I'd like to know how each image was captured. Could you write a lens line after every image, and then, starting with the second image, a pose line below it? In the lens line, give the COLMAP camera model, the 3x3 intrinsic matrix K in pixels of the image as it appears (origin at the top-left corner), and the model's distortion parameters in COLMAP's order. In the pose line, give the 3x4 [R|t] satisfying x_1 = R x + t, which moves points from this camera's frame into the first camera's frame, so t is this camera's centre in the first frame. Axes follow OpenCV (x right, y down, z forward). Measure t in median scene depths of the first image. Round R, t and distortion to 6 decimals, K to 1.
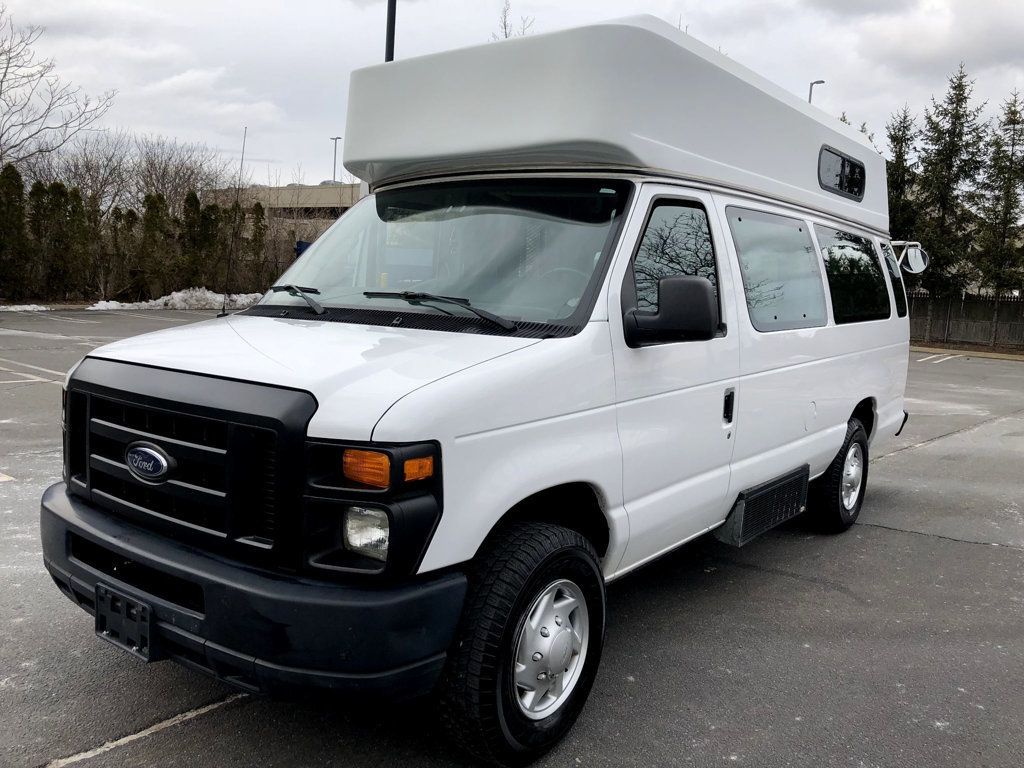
lens RADIAL K [[836.2, 0, 509.1], [0, 836.2, 378.7], [0, 0, 1]] dist [0.014669, -0.009100]
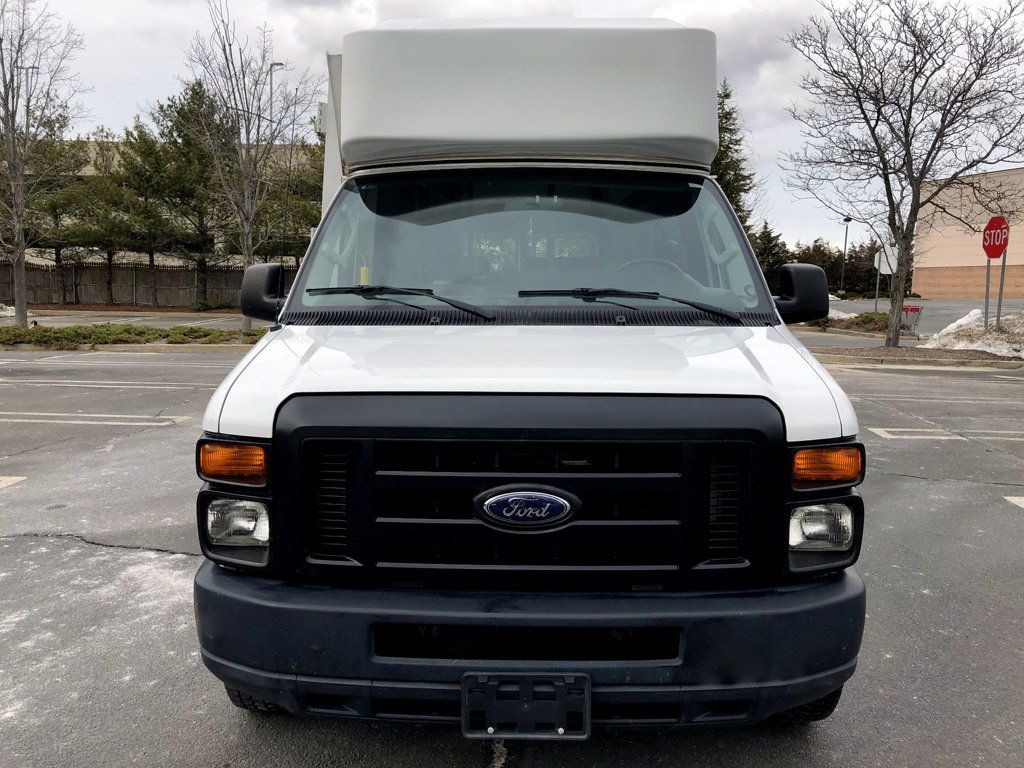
lens RADIAL K [[836.2, 0, 509.1], [0, 836.2, 378.7], [0, 0, 1]] dist [0.014669, -0.009100]
pose [[0.802965, -0.102228, 0.587194, -0.674837], [0.087128, 0.994731, 0.054034, -0.053419], [-0.589623, 0.007774, 0.807641, 0.256819]]
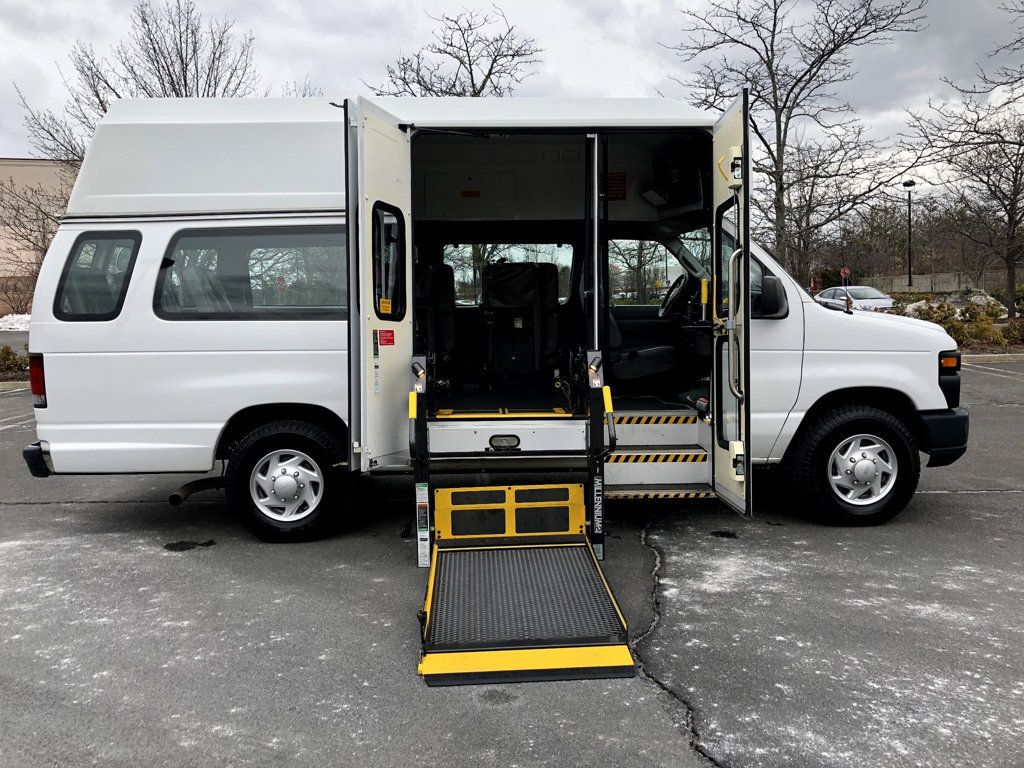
lens RADIAL K [[836.2, 0, 509.1], [0, 836.2, 378.7], [0, 0, 1]] dist [0.014669, -0.009100]
pose [[-0.641975, -0.104469, 0.759575, -1.104038], [0.083487, 0.975259, 0.204694, -0.314054], [-0.762167, 0.194824, -0.617370, 2.453488]]
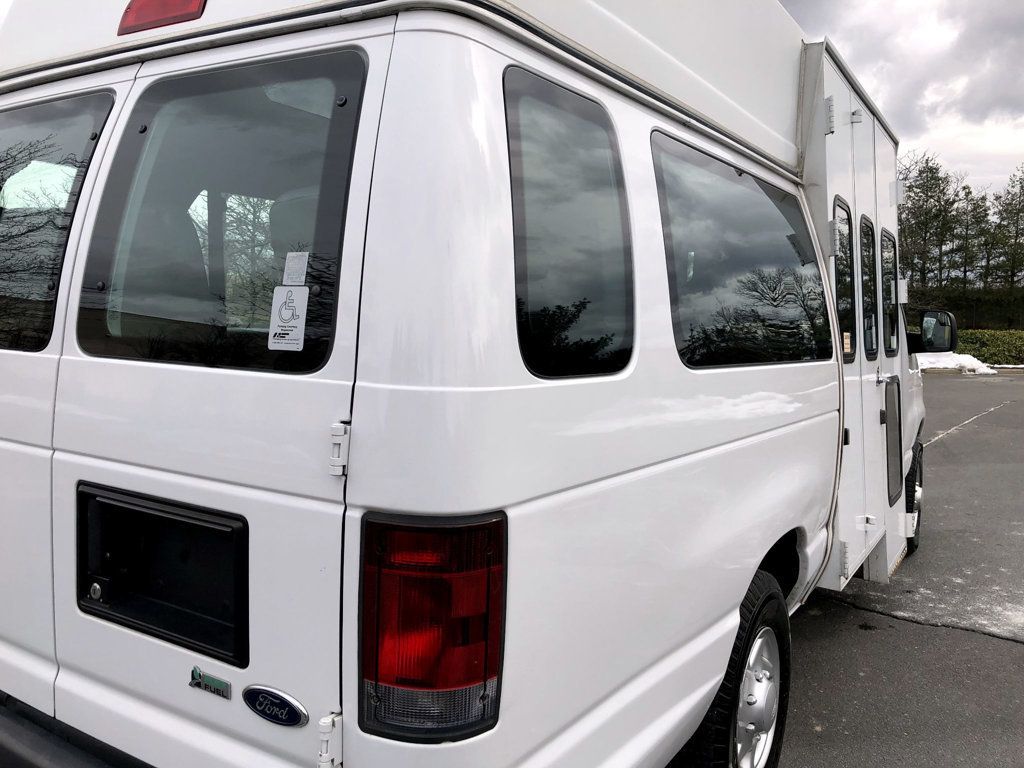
lens RADIAL K [[838.4, 0, 501.6], [0, 838.4, 385.6], [0, 0, 1]] dist [0.016211, -0.007145]
pose [[-0.992299, -0.055333, -0.110821, 0.529647], [-0.076071, 0.978310, 0.192672, -0.250517], [0.097756, 0.199619, -0.974985, 2.503182]]
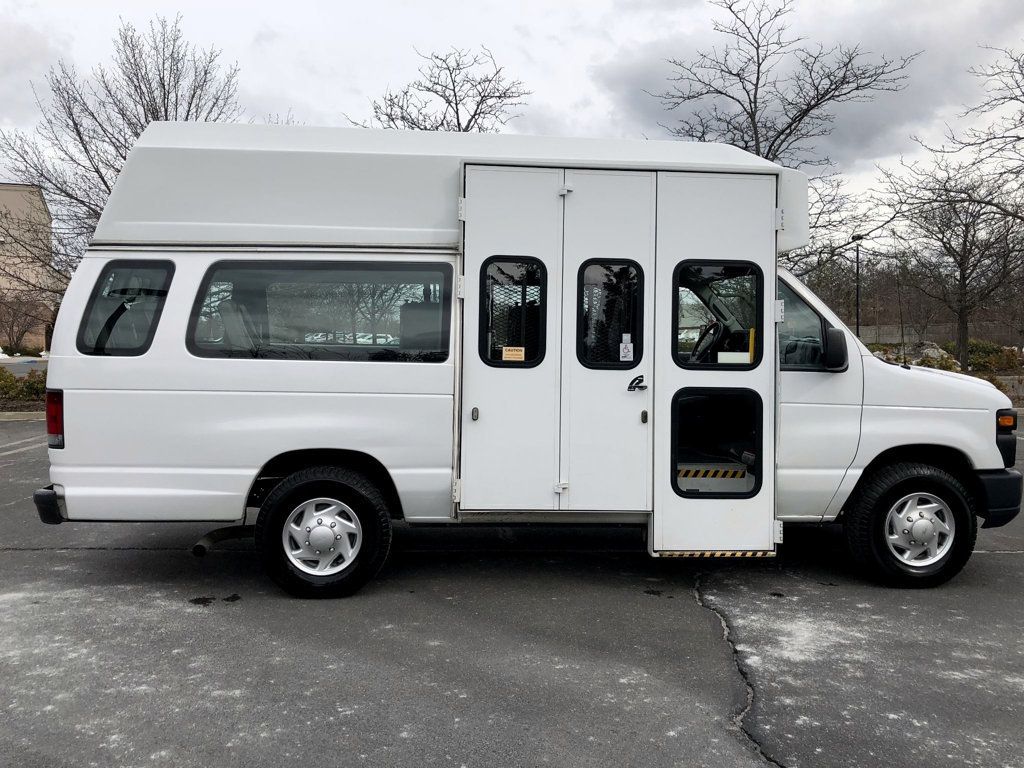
lens RADIAL K [[838.4, 0, 501.6], [0, 838.4, 385.6], [0, 0, 1]] dist [0.016211, -0.007145]
pose [[-0.680138, -0.091316, 0.727375, -0.938238], [0.049786, 0.984167, 0.170107, -0.326618], [-0.731392, 0.151909, -0.664823, 2.541651]]
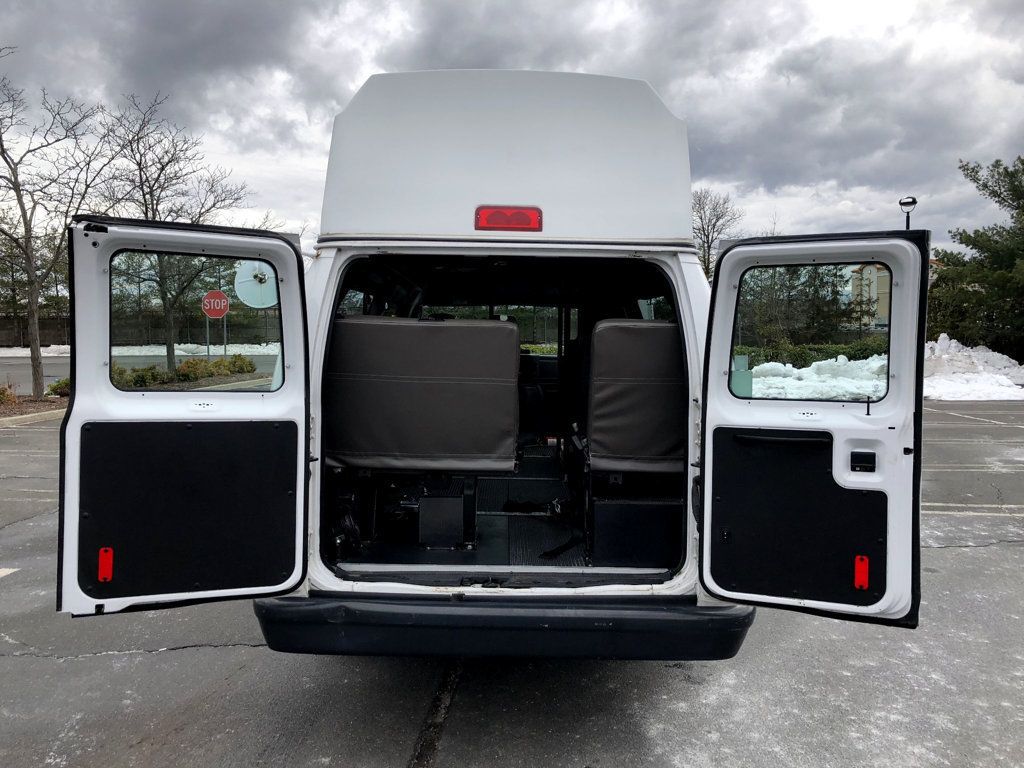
lens RADIAL K [[836.2, 0, 509.1], [0, 836.2, 378.7], [0, 0, 1]] dist [0.014669, -0.009100]
pose [[-0.783614, -0.018319, -0.620978, 1.268199], [-0.112142, 0.987316, 0.112387, -0.286578], [0.611043, 0.157705, -0.775729, 2.716298]]
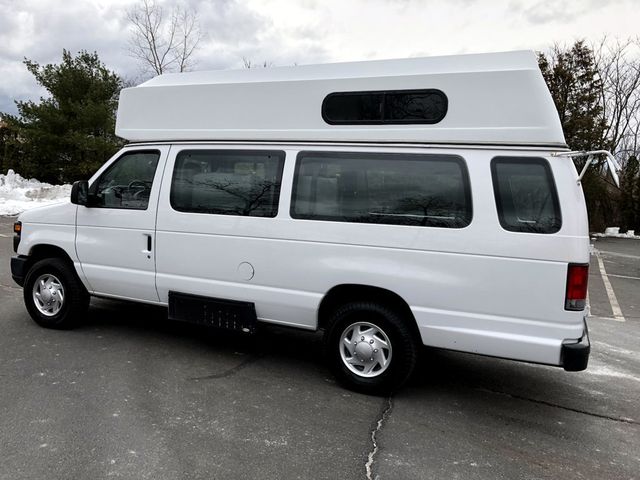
lens RADIAL K [[524.0, 0, 313.5], [0, 524.0, 241.0], [0, 0, 1]] dist [0.016211, -0.007145]
pose [[0.246630, 0.061917, -0.967130, 1.765315], [-0.154662, 0.987681, 0.023793, -0.073140], [0.956689, 0.143710, 0.253168, 1.123192]]
